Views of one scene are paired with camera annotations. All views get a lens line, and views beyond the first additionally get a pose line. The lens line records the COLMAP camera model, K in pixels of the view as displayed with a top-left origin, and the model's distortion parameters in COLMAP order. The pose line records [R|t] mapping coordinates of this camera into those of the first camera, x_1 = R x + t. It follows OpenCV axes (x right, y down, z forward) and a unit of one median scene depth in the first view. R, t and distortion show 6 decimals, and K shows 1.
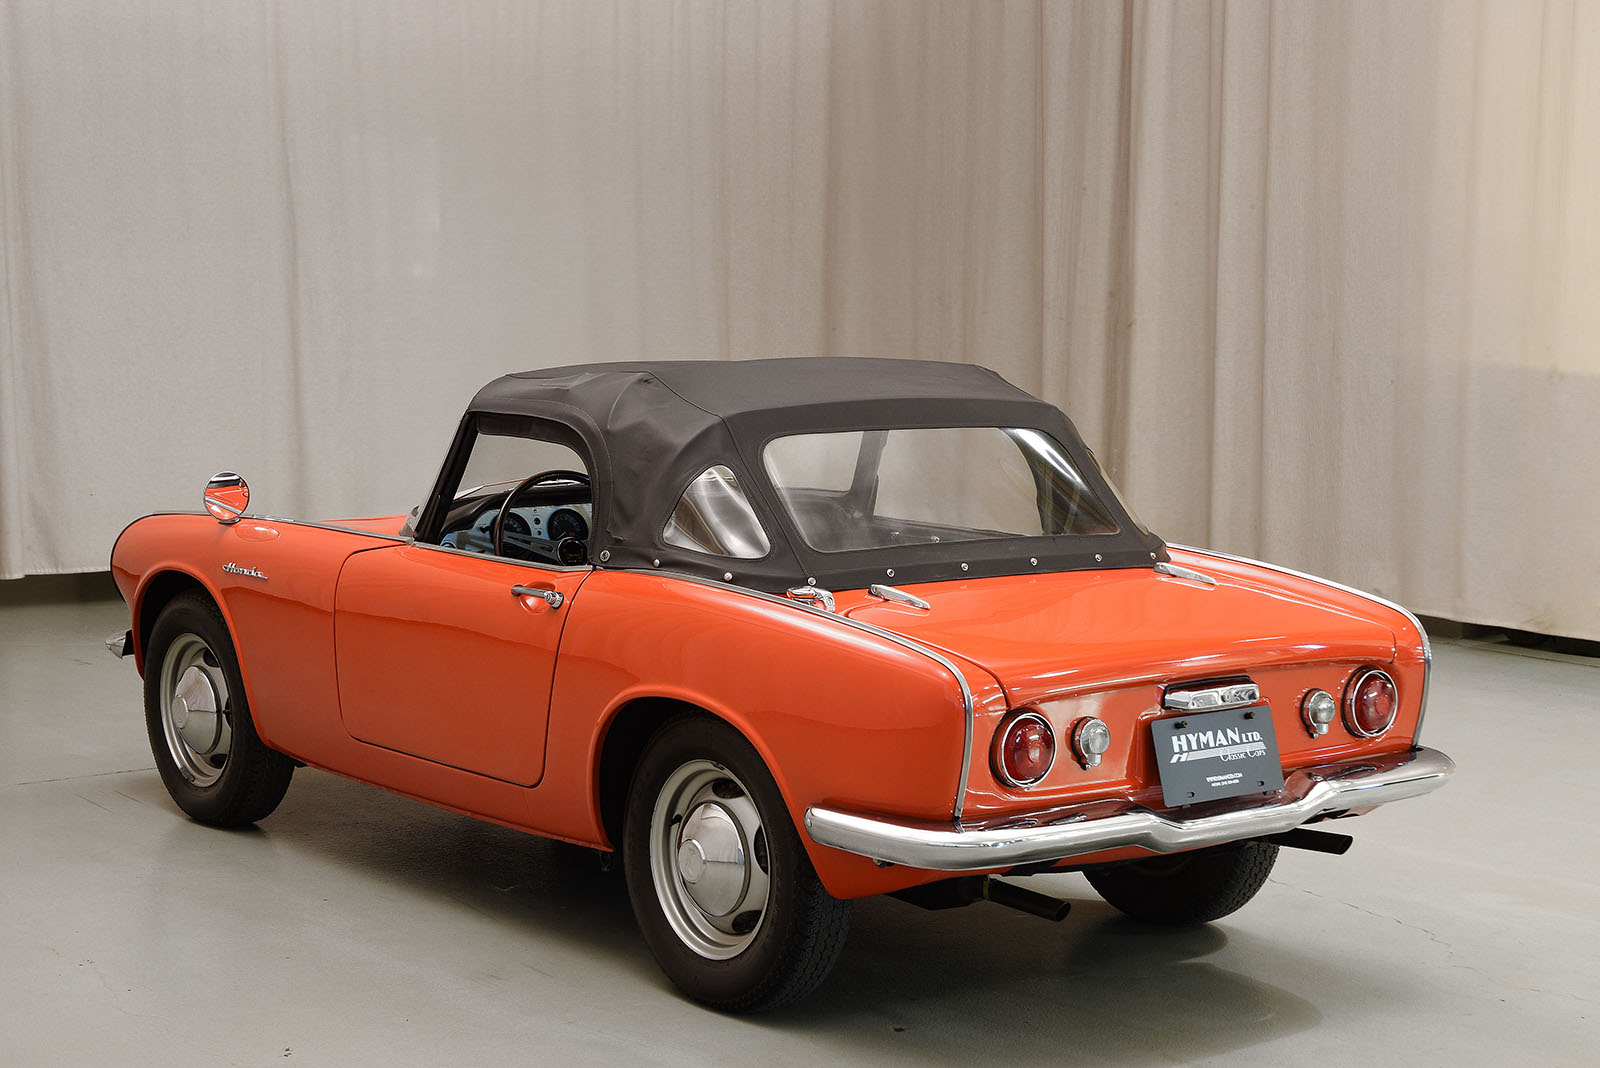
lens RADIAL K [[2862.5, 0, 873.4], [0, 2862.5, 581.5], [0, 0, 1]] dist [0.204308, 0.000000]
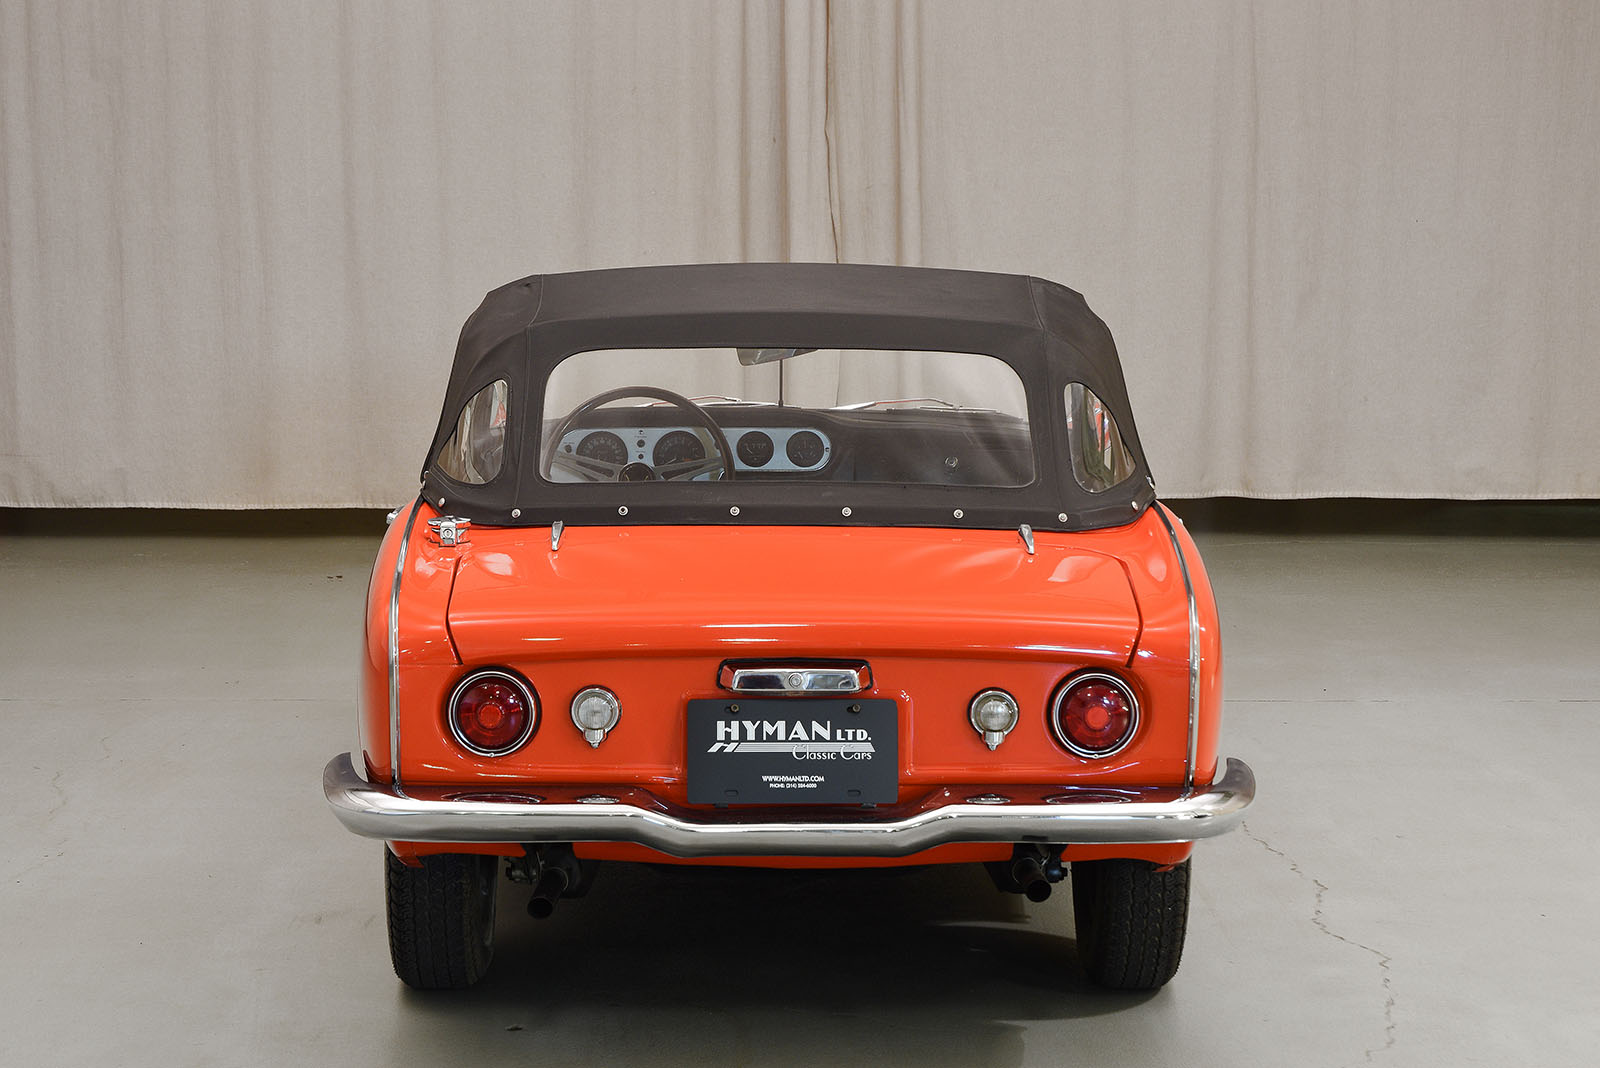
lens RADIAL K [[3589.0, 0, 841.0], [0, 3589.0, 467.2], [0, 0, 1]] dist [0.378976, 0.000000]
pose [[0.781357, 0.050475, -0.622040, 0.760873], [-0.065438, 0.997856, -0.001228, -0.019977], [0.620644, 0.041665, 0.782985, 0.199529]]
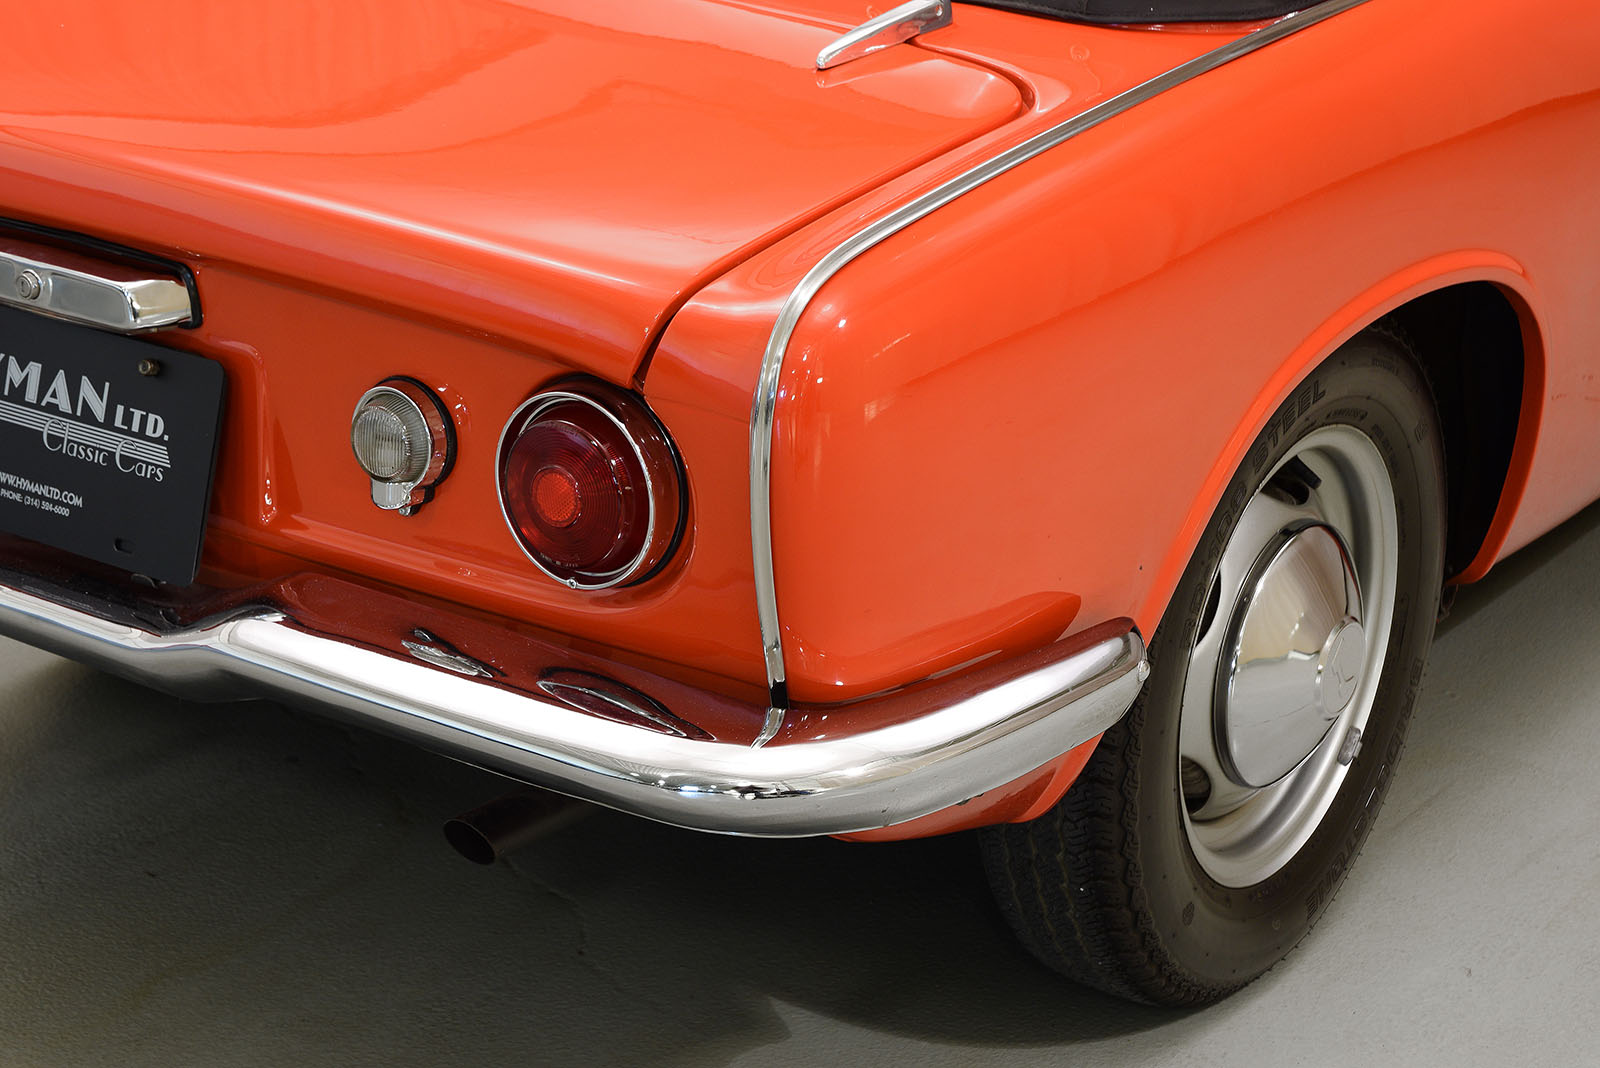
lens RADIAL K [[3118.2, 0, 786.1], [0, 3118.2, 535.7], [0, 0, 1]] dist [0.152957, 0.000000]
pose [[0.254572, 0.326867, -0.910138, 0.529662], [-0.129582, 0.944188, 0.302850, -0.066100], [0.958333, 0.040841, 0.282720, 0.969799]]
